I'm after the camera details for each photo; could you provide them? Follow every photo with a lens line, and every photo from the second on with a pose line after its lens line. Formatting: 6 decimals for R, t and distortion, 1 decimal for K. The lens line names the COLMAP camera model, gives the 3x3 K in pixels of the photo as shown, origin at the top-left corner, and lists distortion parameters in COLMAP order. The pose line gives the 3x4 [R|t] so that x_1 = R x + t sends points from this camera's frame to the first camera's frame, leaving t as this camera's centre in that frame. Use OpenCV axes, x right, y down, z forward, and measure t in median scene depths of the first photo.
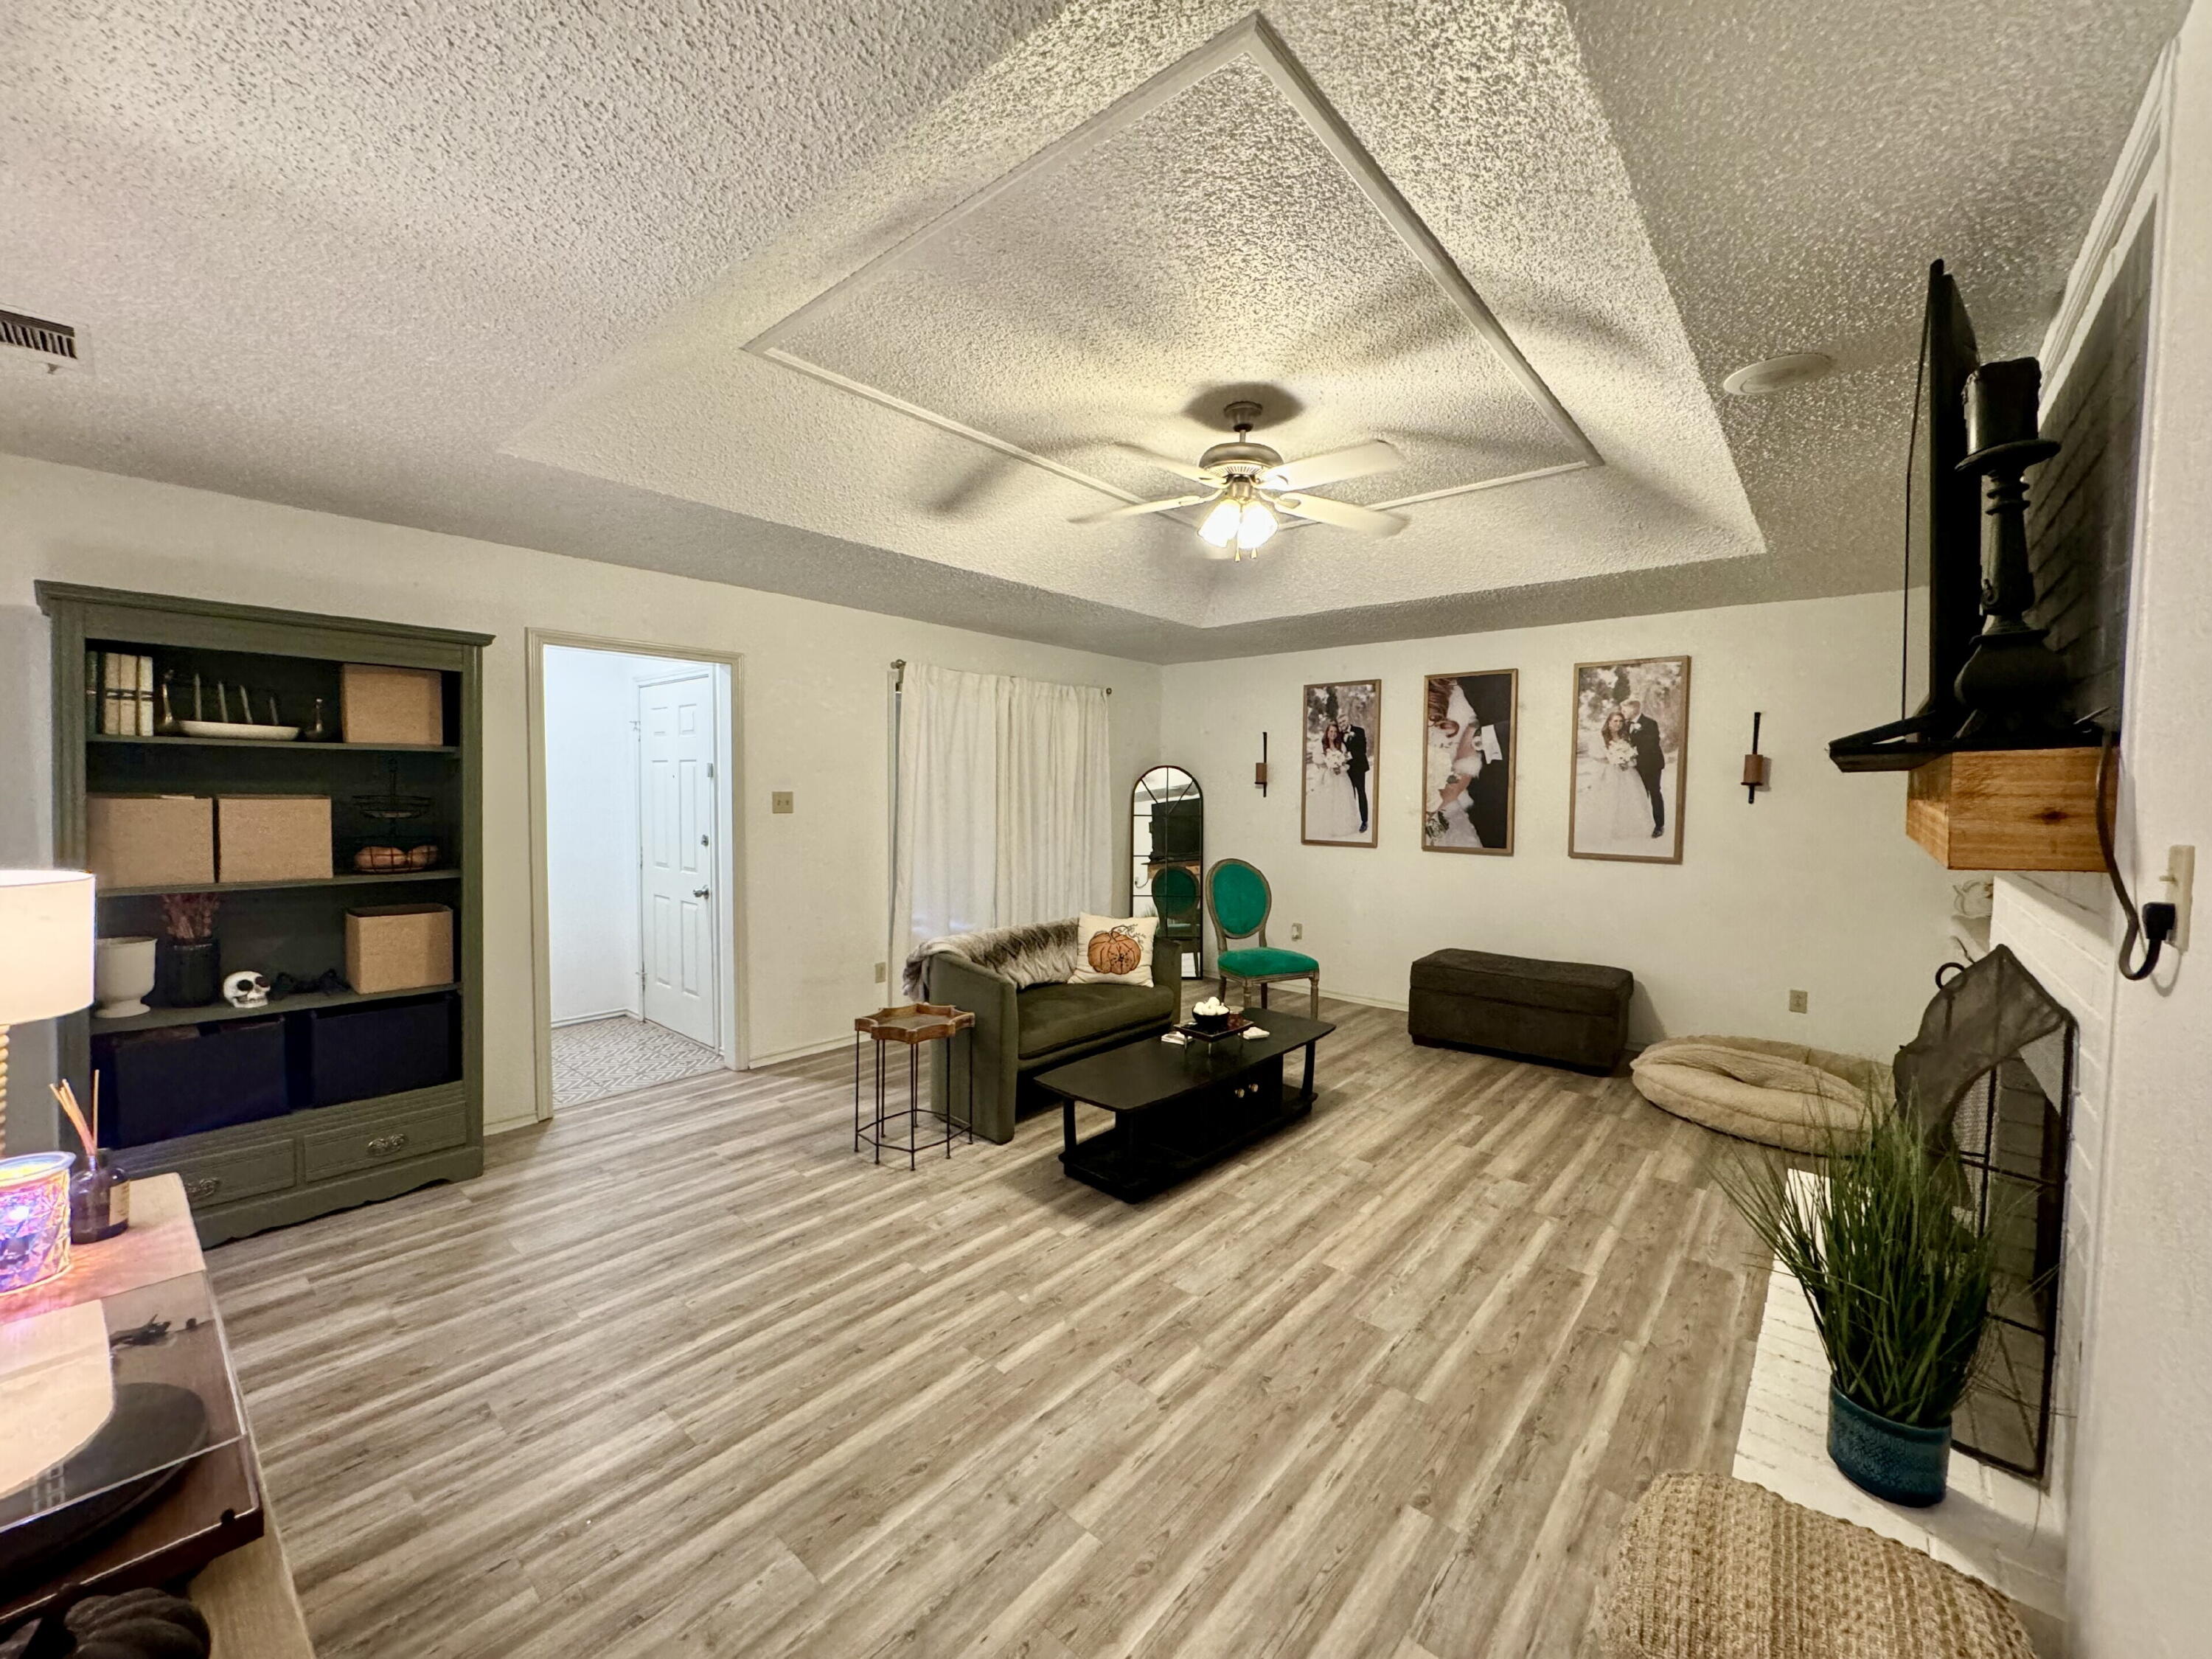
lens RADIAL K [[876.2, 0, 1104.0], [0, 876.2, 819.8], [0, 0, 1]] dist [-0.002566, -0.000352]
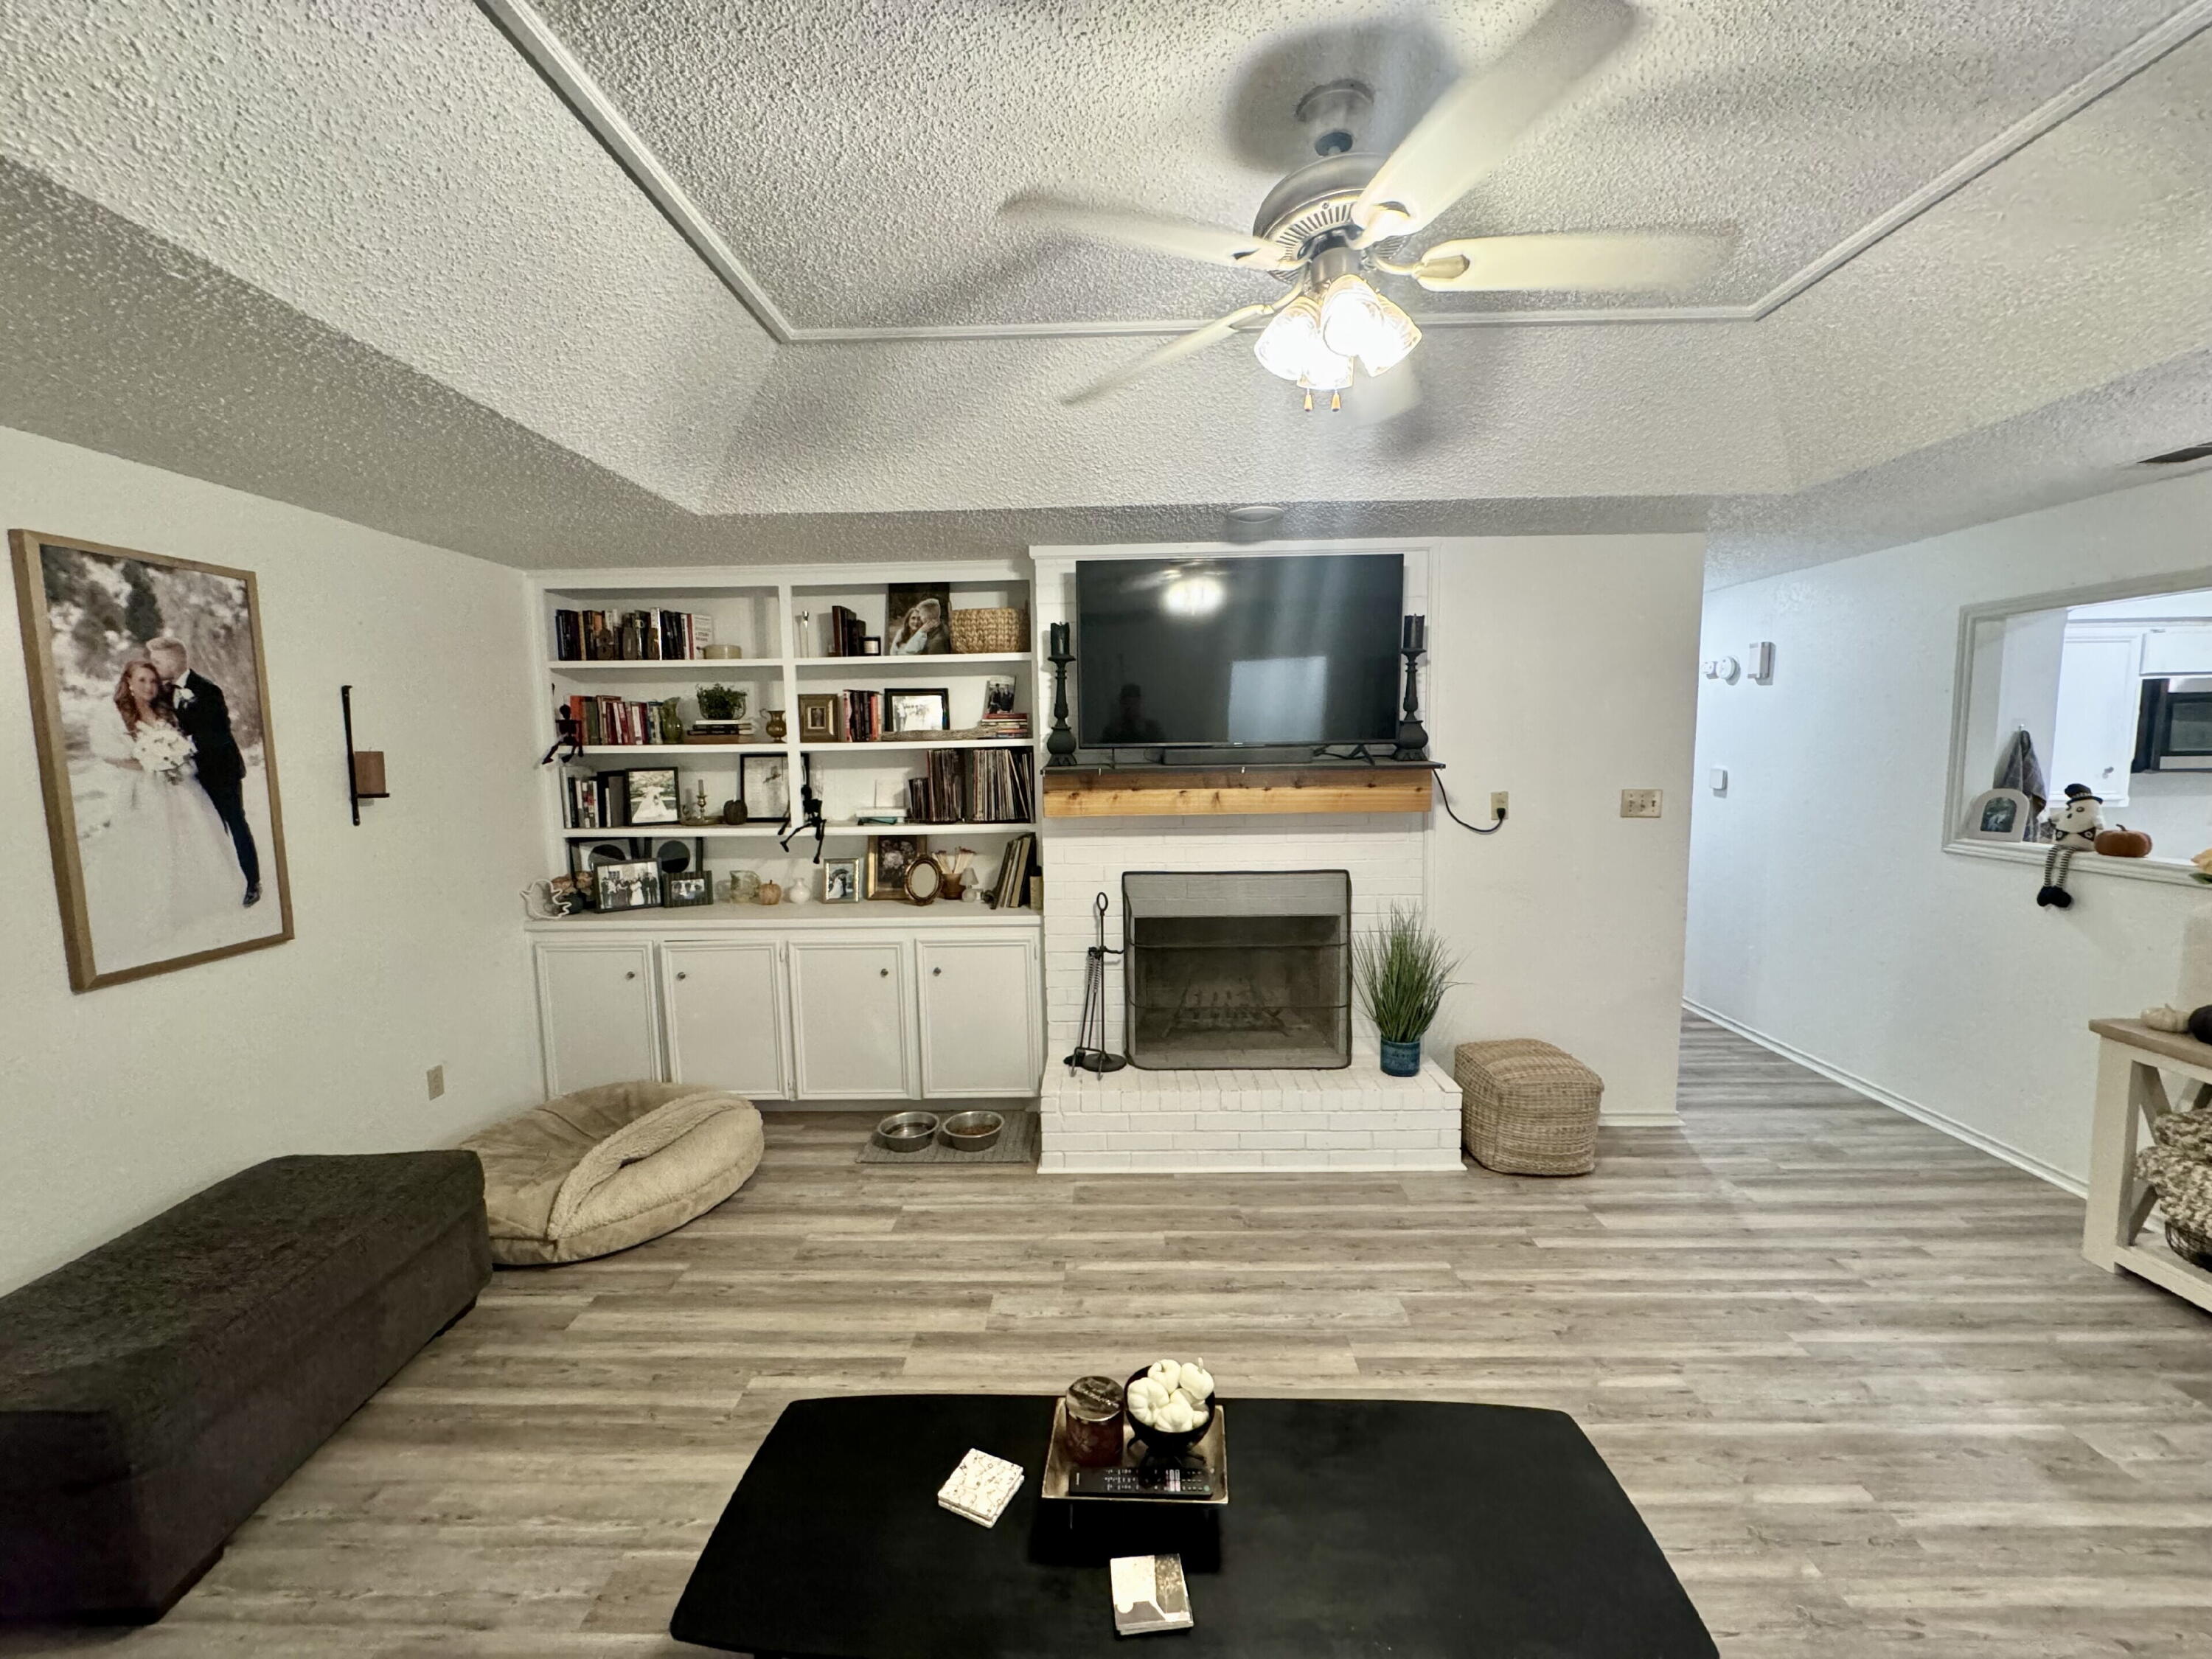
lens RADIAL K [[876.2, 0, 1100.9], [0, 876.2, 825.9], [0, 0, 1]] dist [-0.002566, -0.000352]
pose [[-0.635053, -0.077040, 0.768617, -0.114198], [0.040336, 0.990350, 0.132591, -0.078967], [-0.771415, 0.115205, -0.625817, 0.935432]]
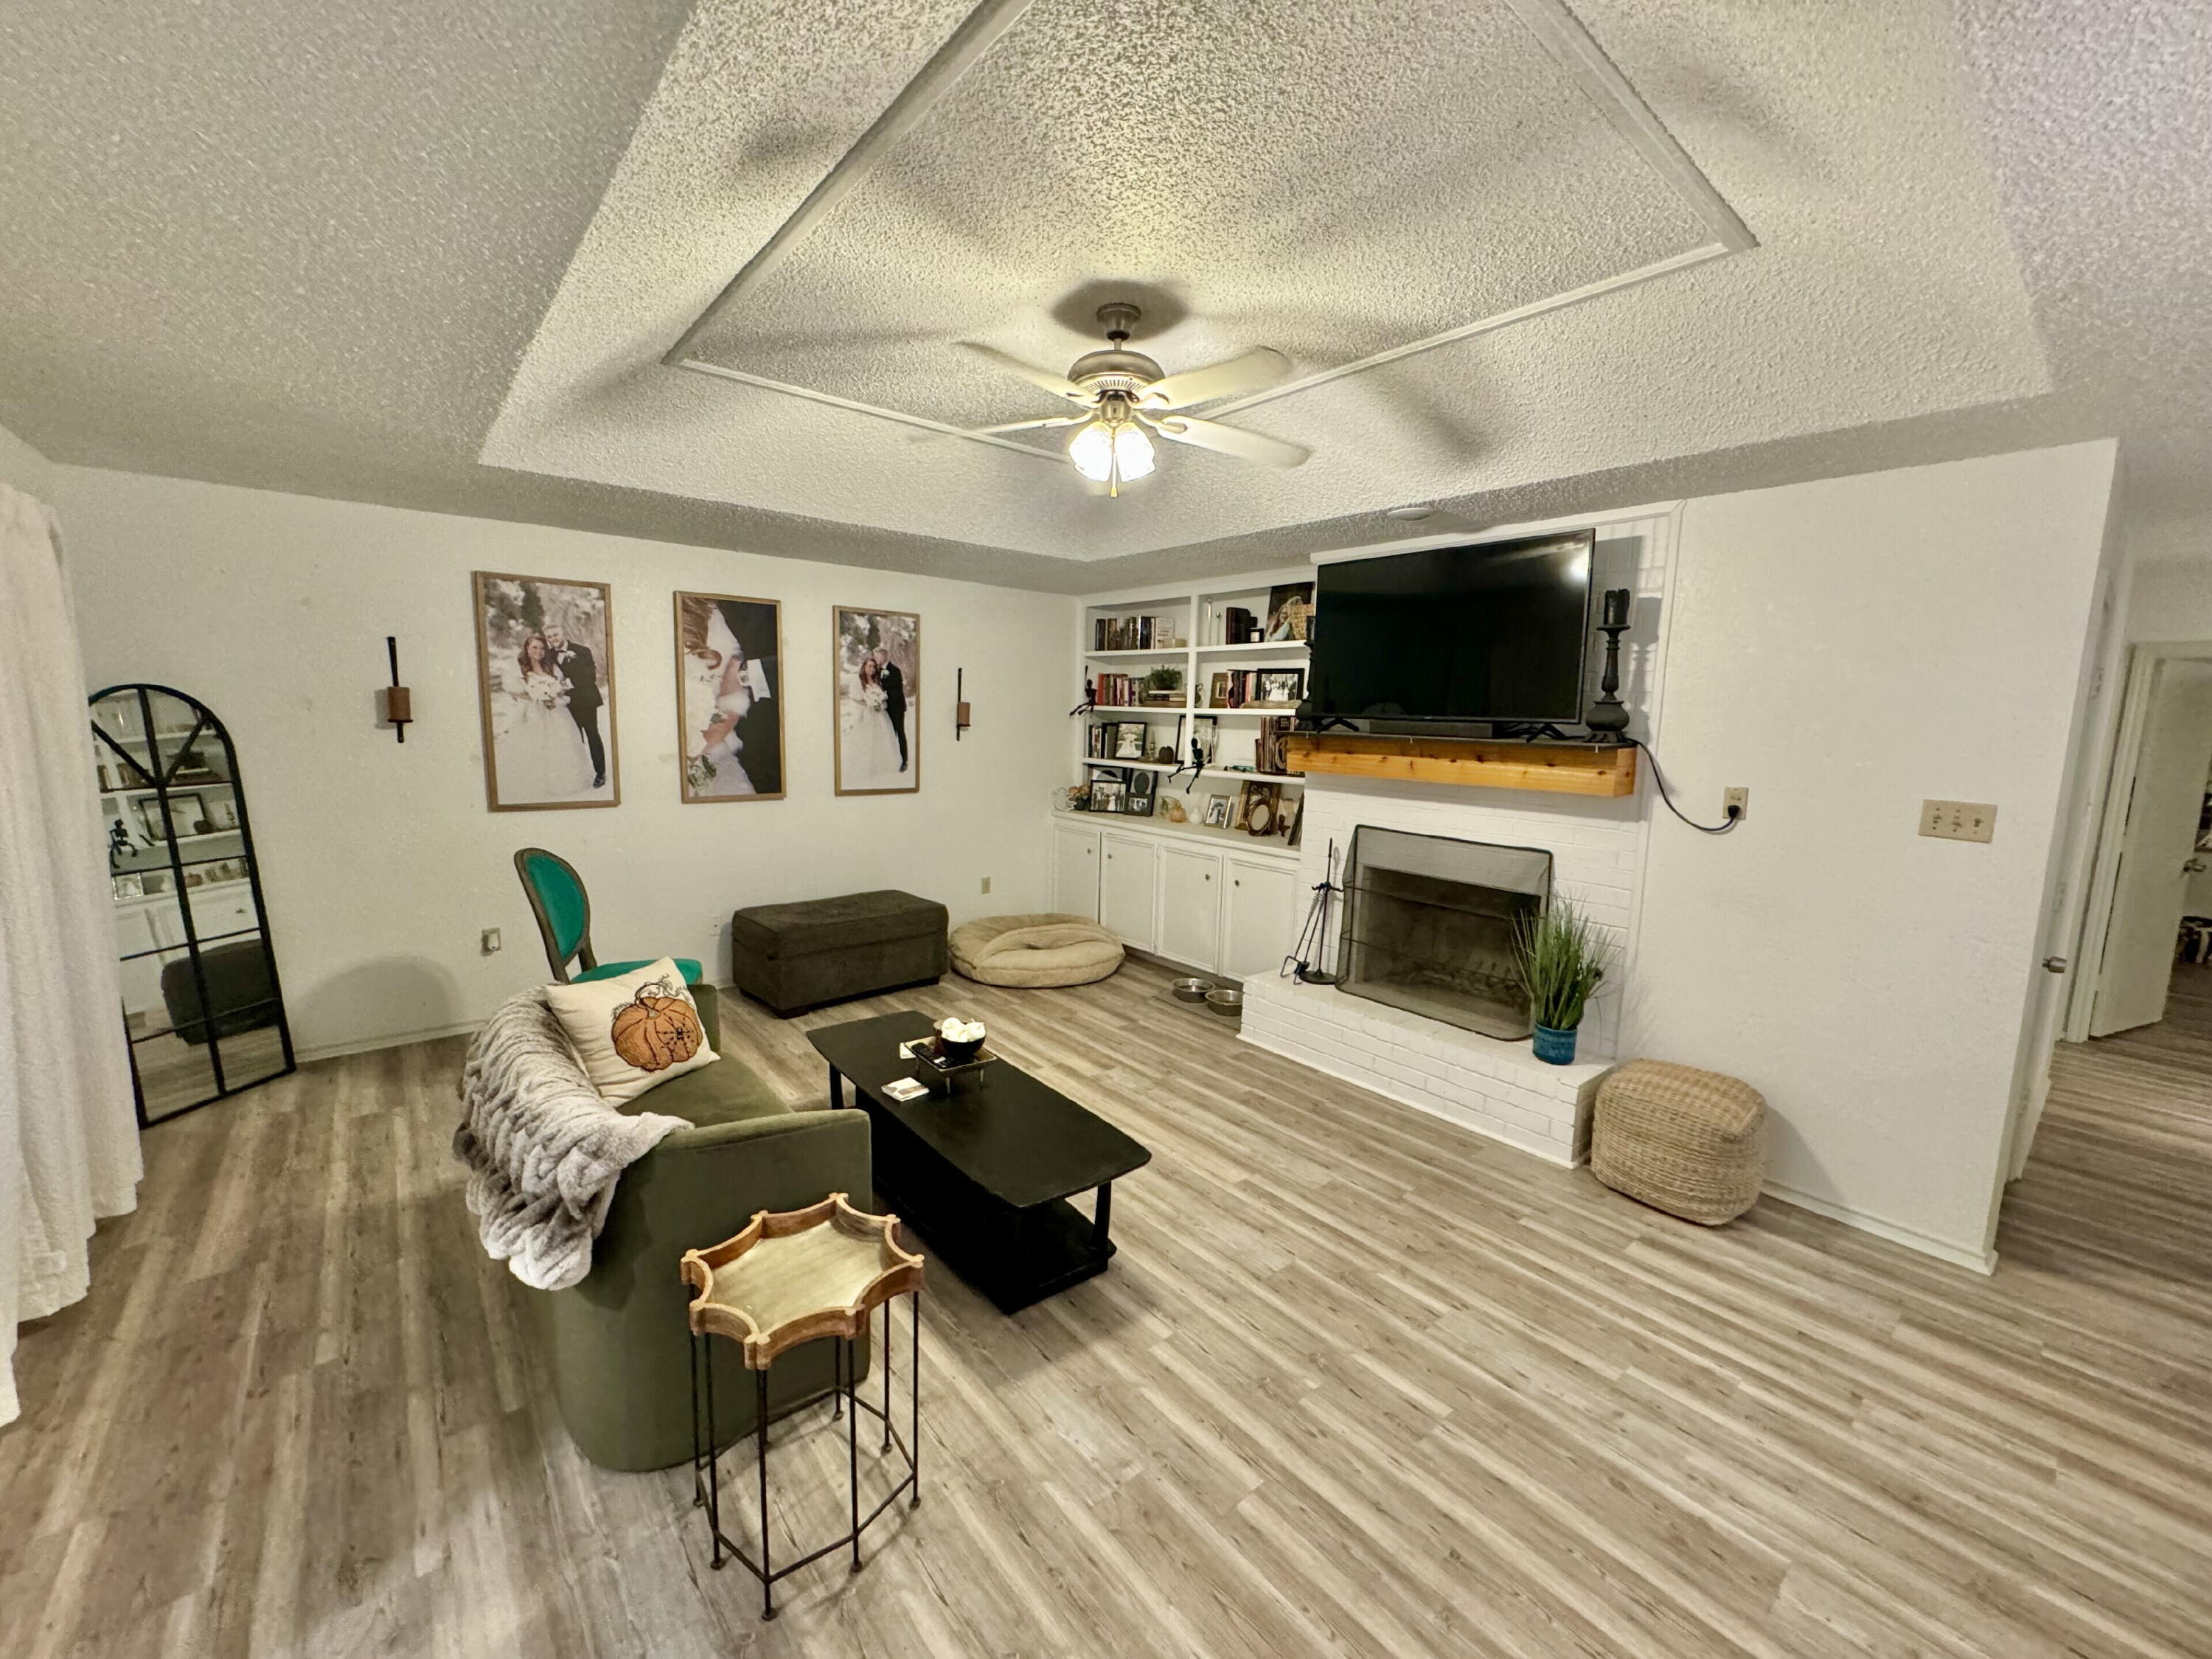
lens RADIAL K [[876.2, 0, 1100.0], [0, 876.2, 824.5], [0, 0, 1]] dist [-0.002566, -0.000352]
pose [[0.168471, -0.130915, 0.976974, -0.463831], [0.013730, 0.991357, 0.130475, -0.057824], [-0.985611, -0.008568, 0.168812, 0.554052]]
